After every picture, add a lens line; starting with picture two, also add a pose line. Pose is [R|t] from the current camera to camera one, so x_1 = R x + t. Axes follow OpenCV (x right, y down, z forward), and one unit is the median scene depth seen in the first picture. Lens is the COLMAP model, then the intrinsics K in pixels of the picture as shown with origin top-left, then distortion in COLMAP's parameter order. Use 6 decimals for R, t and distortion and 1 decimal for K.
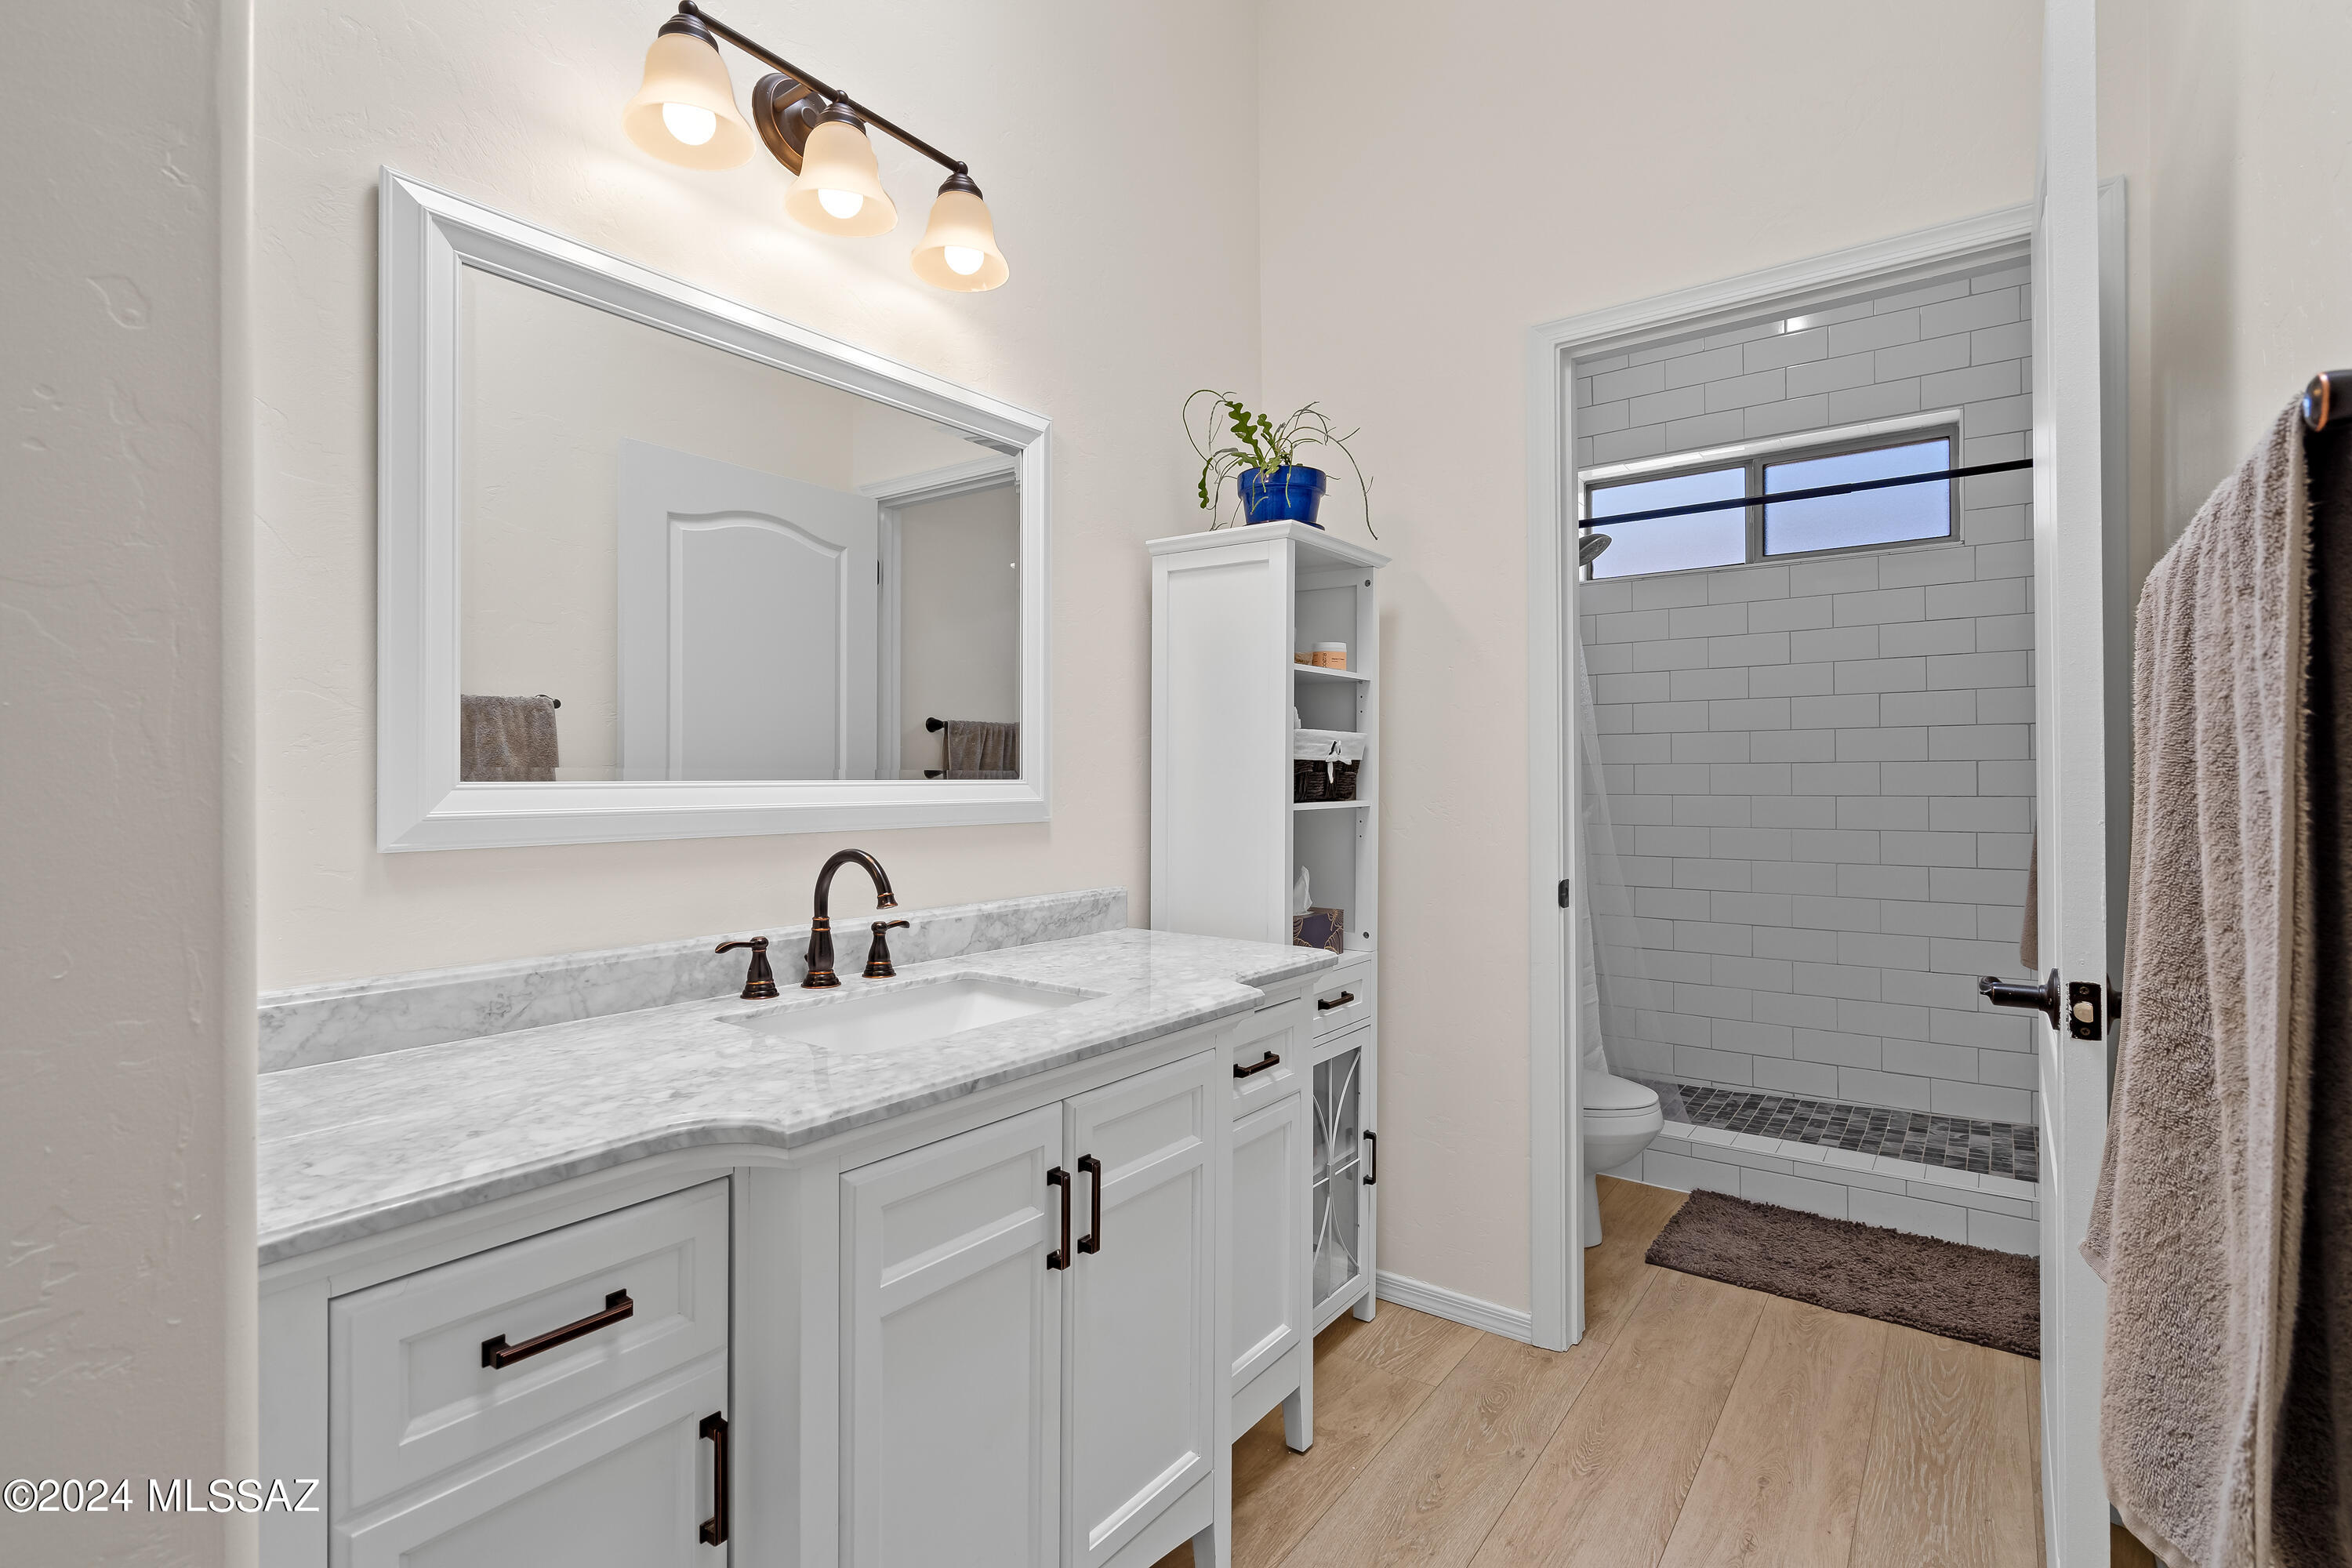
lens RADIAL K [[1096.5, 0, 1176.0], [0, 1096.5, 784.0], [0, 0, 1]] dist [-0.000359, 0.000219]
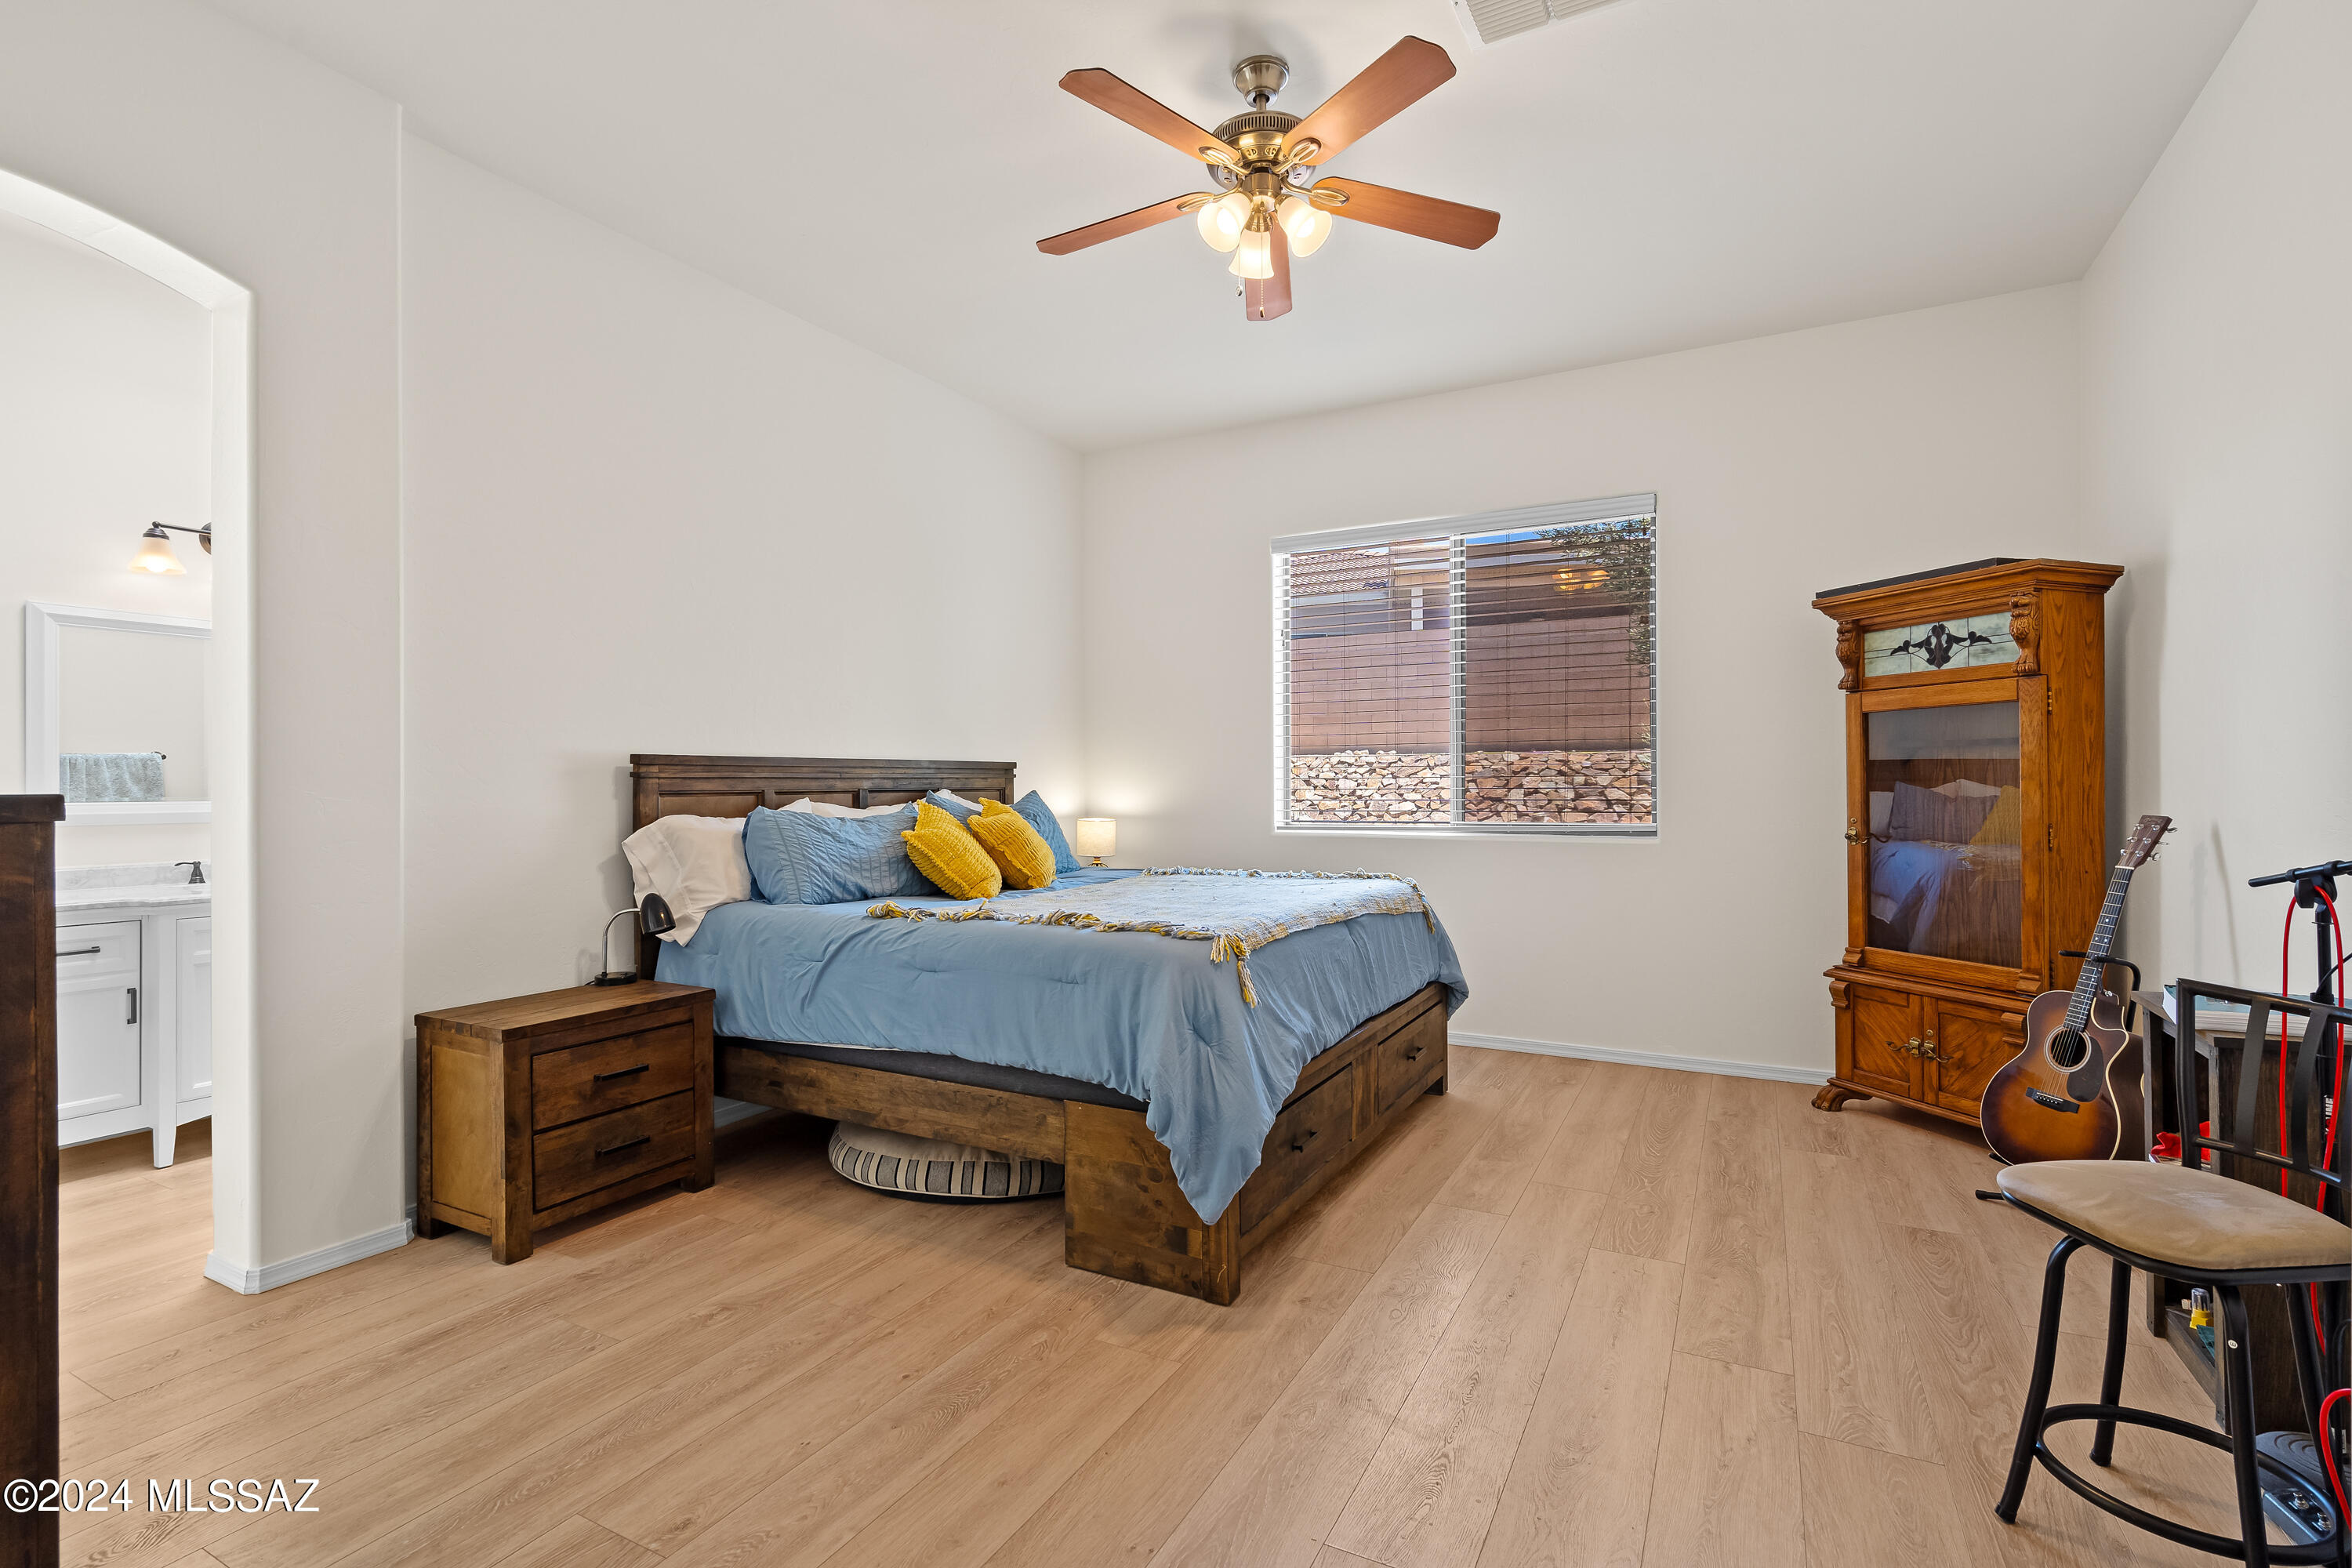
lens RADIAL K [[1068.3, 0, 1176.0], [0, 1068.3, 784.0], [0, 0, 1]] dist [0.001137, 0.000396]
pose [[0.989364, -0.001931, 0.145449, 1.772929], [0.002167, 0.999997, -0.001462, -0.042740], [-0.145445, 0.001762, 0.989365, -2.130512]]
